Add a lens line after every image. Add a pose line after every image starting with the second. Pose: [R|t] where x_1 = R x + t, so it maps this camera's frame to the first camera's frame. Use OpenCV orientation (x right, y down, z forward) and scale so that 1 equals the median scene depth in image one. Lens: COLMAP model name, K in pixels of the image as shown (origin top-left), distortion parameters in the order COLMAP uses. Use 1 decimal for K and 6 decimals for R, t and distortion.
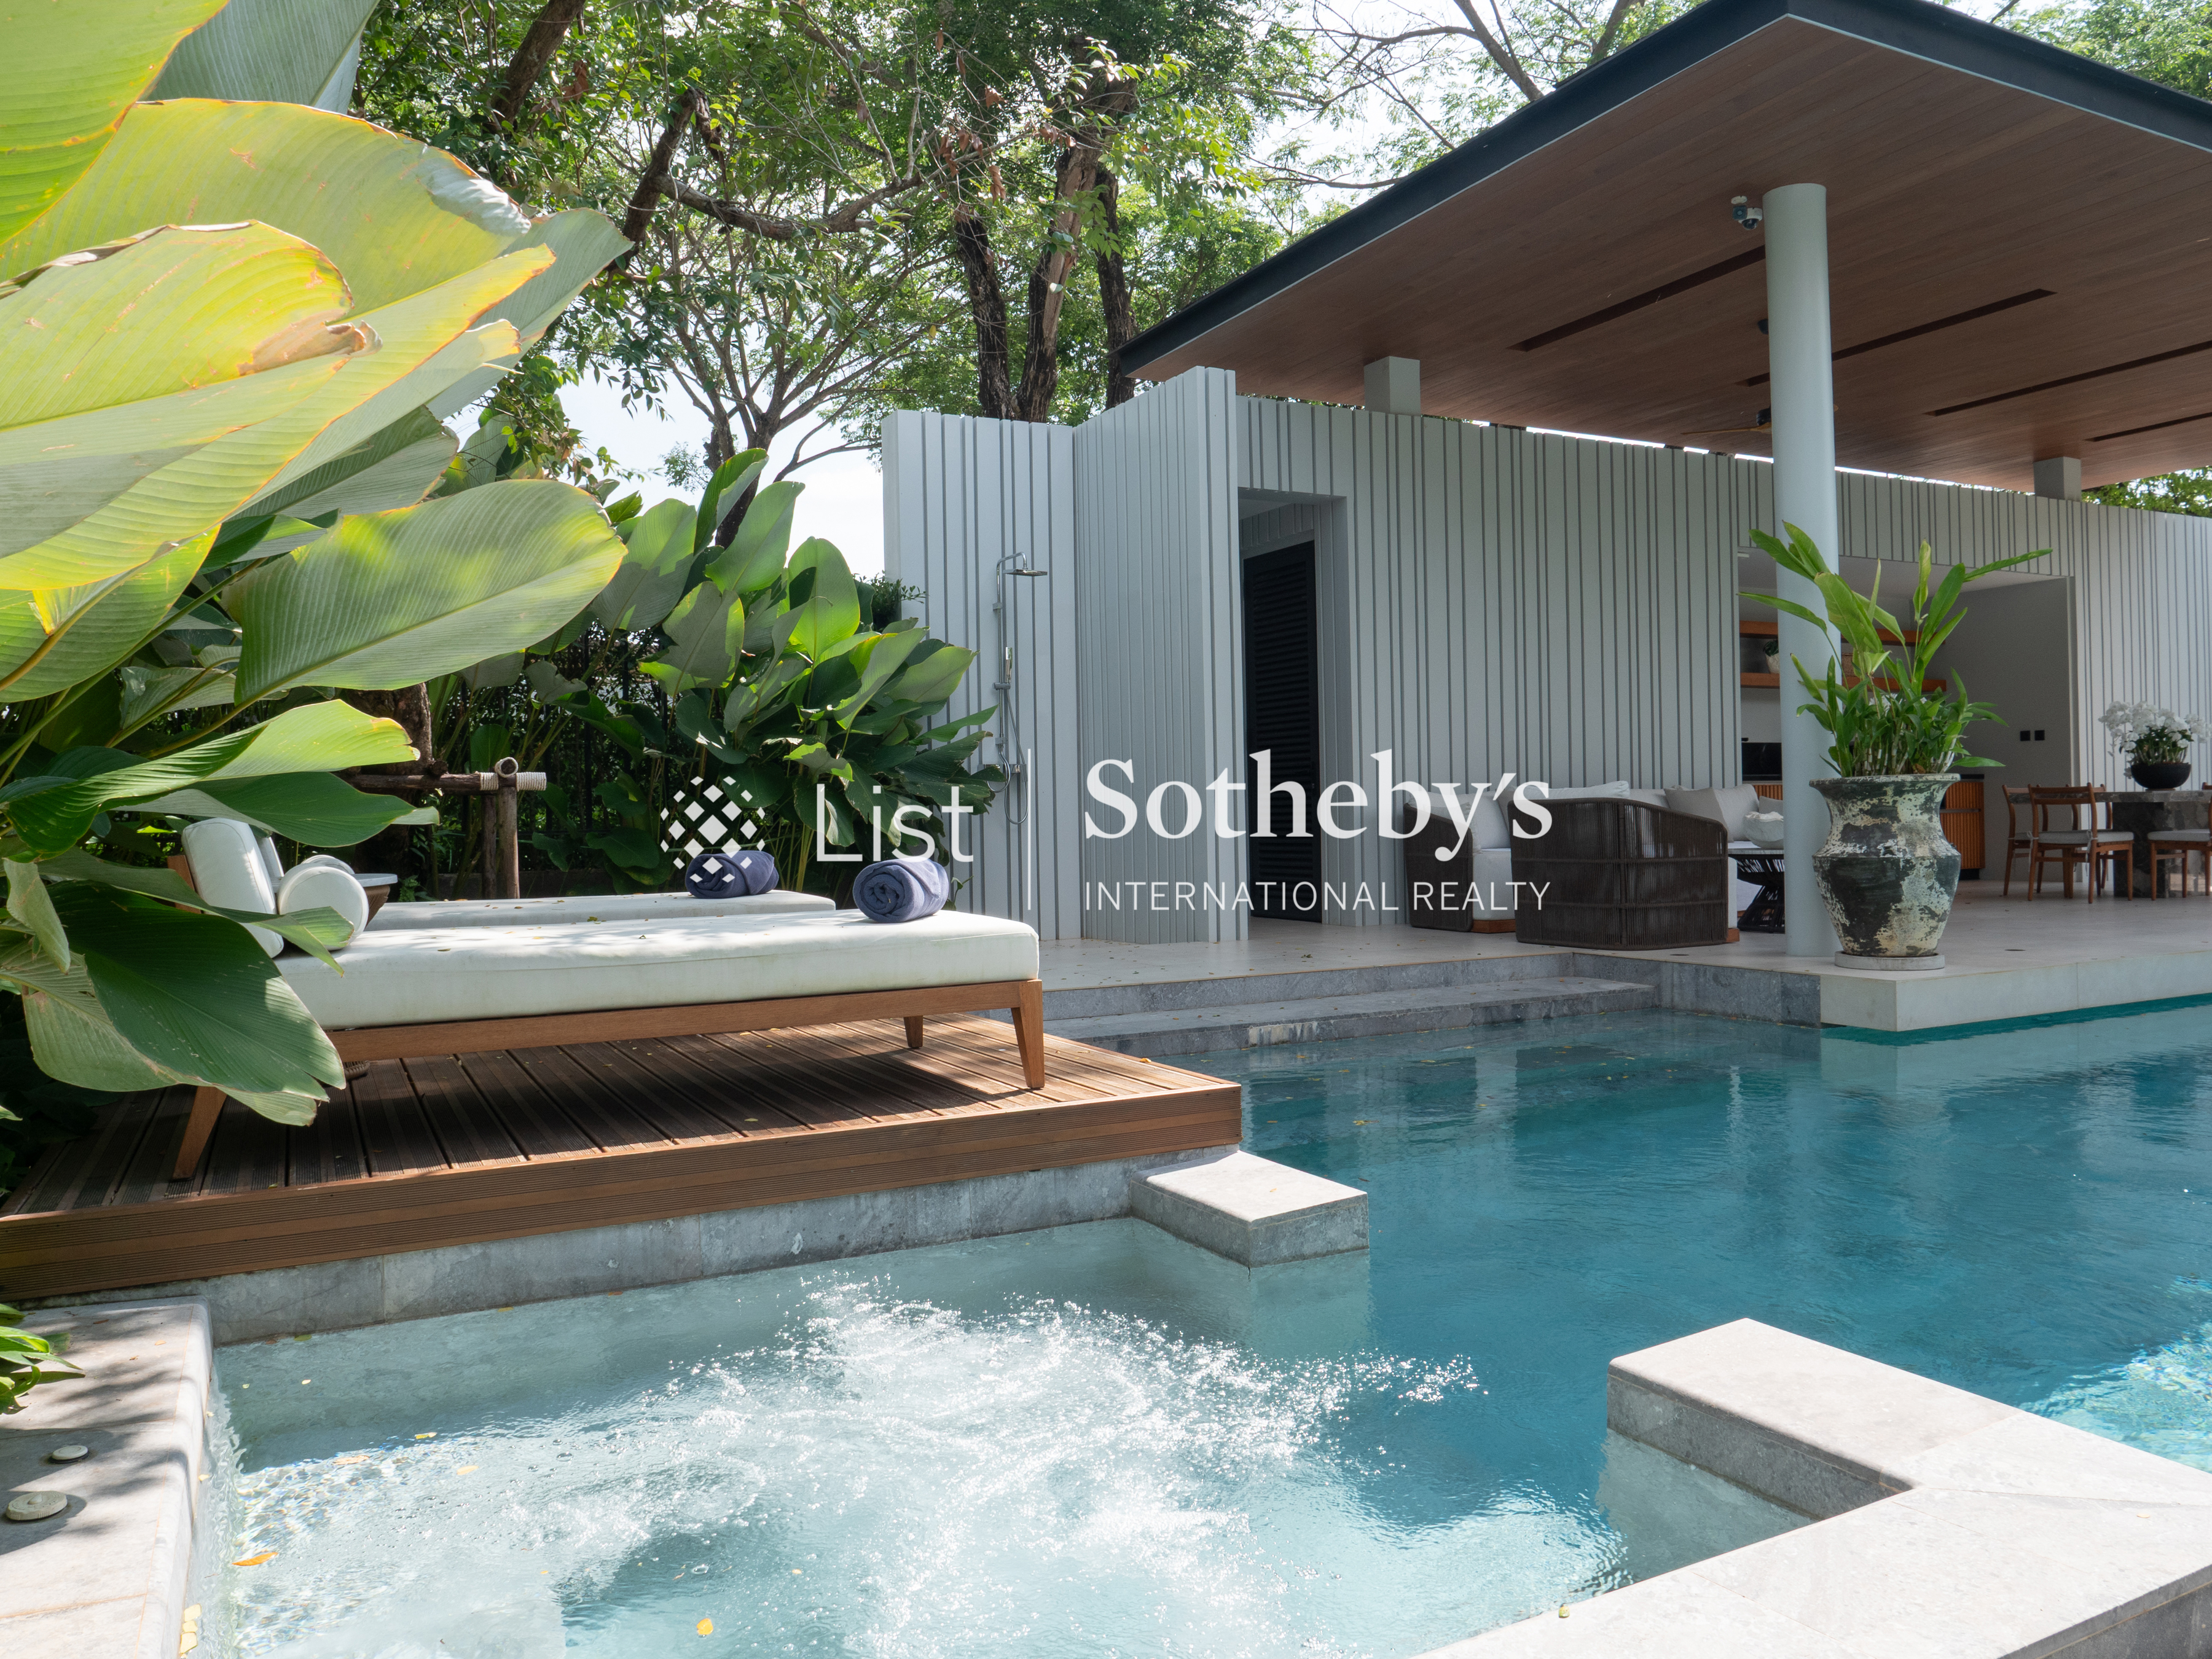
lens RADIAL K [[1600.8, 0, 1098.3], [0, 1600.8, 813.1], [0, 0, 1]] dist [-0.047315, 0.018536]
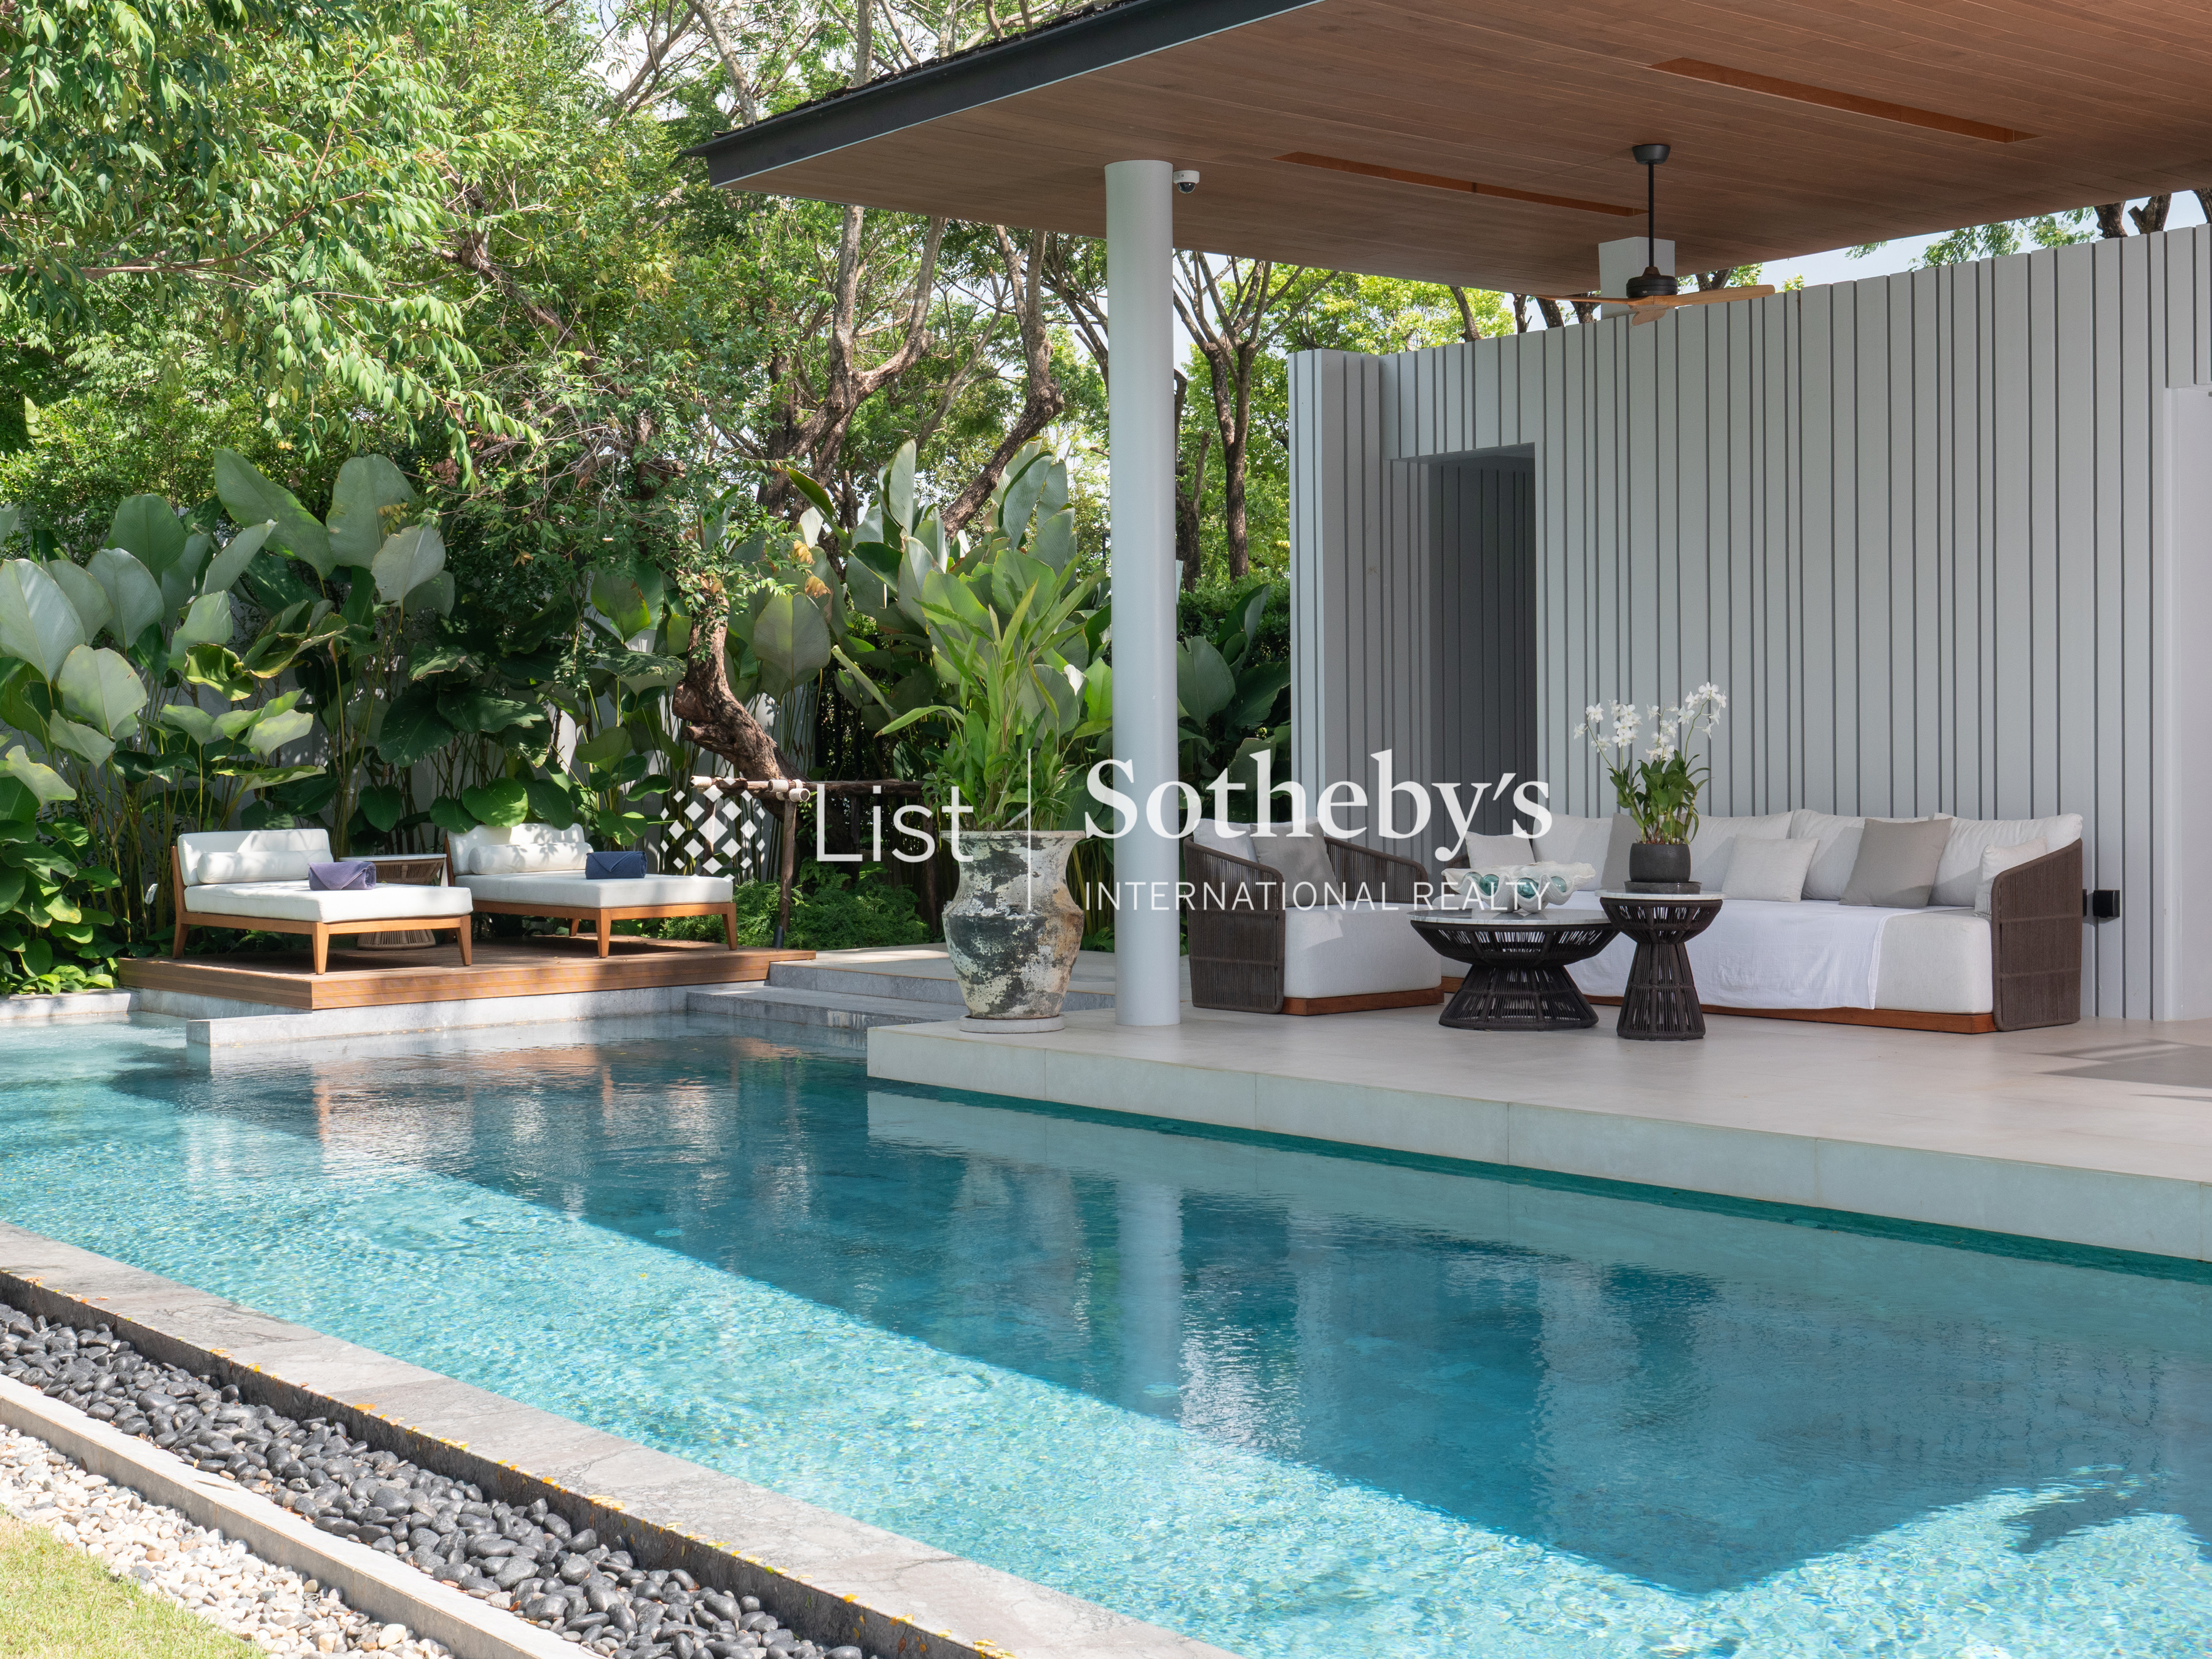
lens RADIAL K [[2928.4, 0, 1111.1], [0, 2928.4, 830.0], [0, 0, 1]] dist [-0.015505, 0.000000]
pose [[0.223533, 0.044448, -0.973682, 4.239245], [0.007457, 0.998852, 0.047308, -0.205903], [0.974668, -0.017835, 0.222945, 1.260129]]
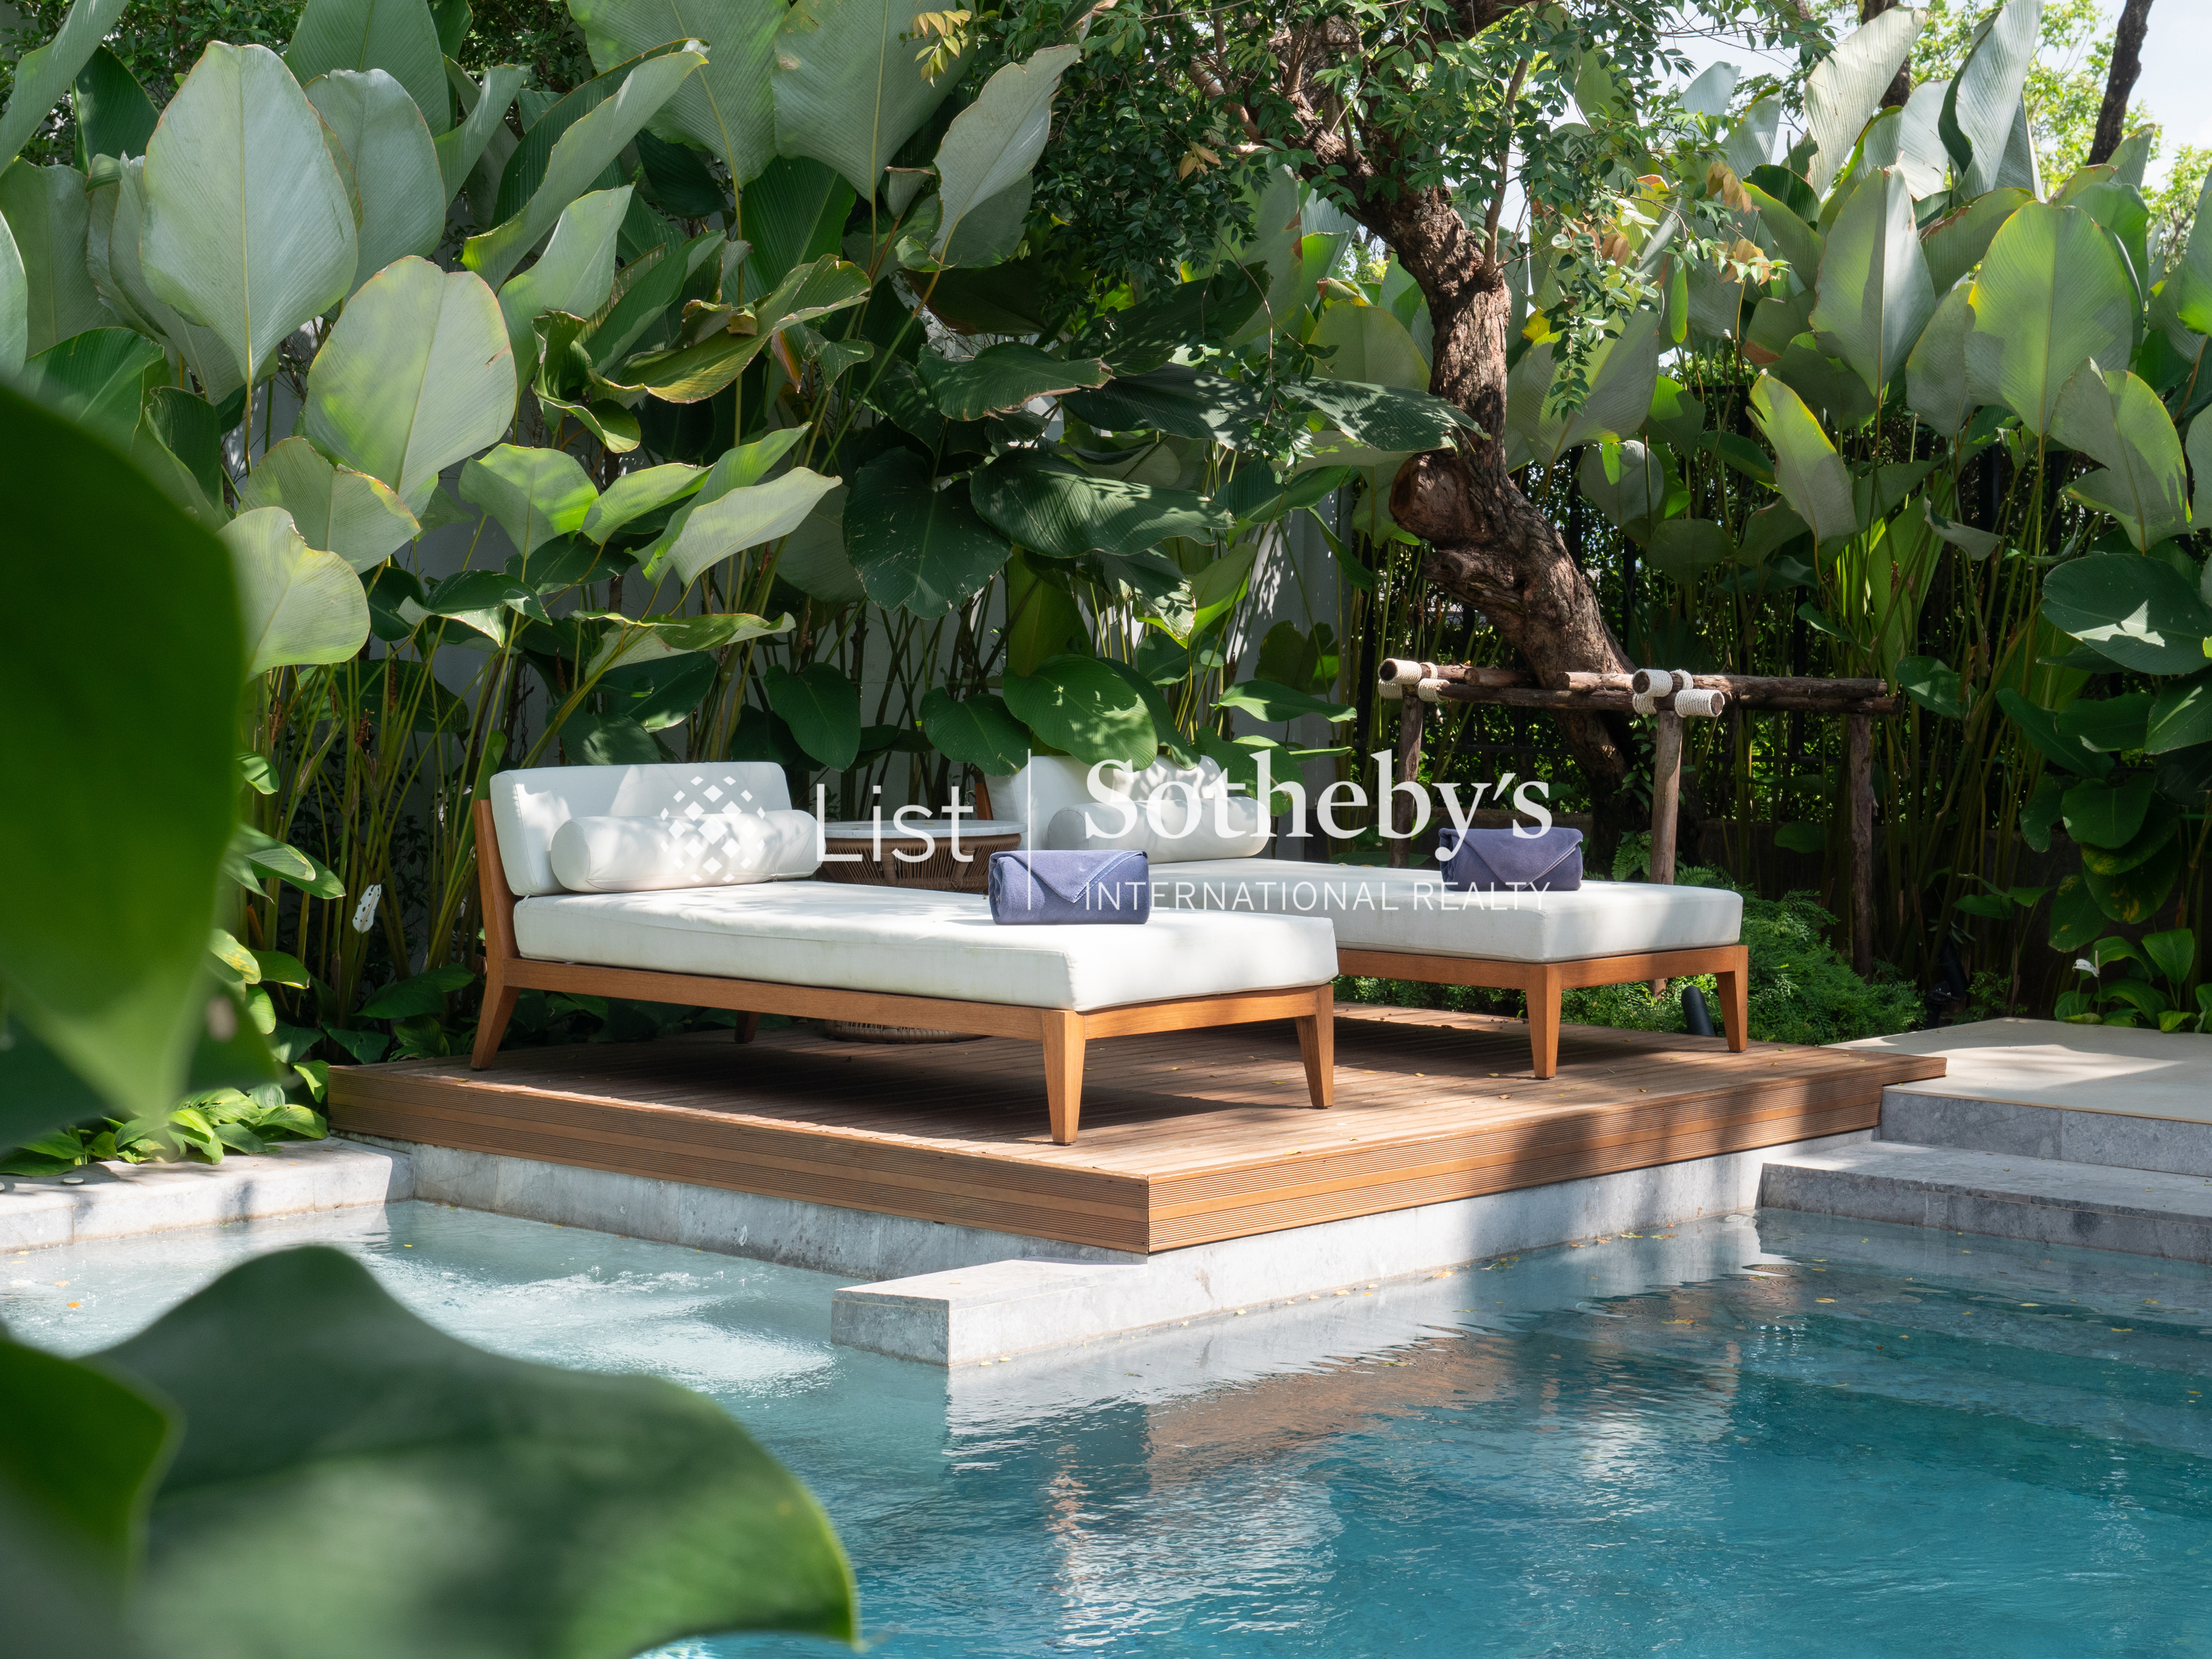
lens RADIAL K [[3592.0, 0, 1131.4], [0, 3592.0, 791.1], [0, 0, 1]] dist [-0.002870, 0.000000]
pose [[0.364498, 0.059257, -0.929317, 1.798180], [-0.017390, 0.998232, 0.056830, -0.120024], [0.931042, -0.004554, 0.364884, 0.400153]]
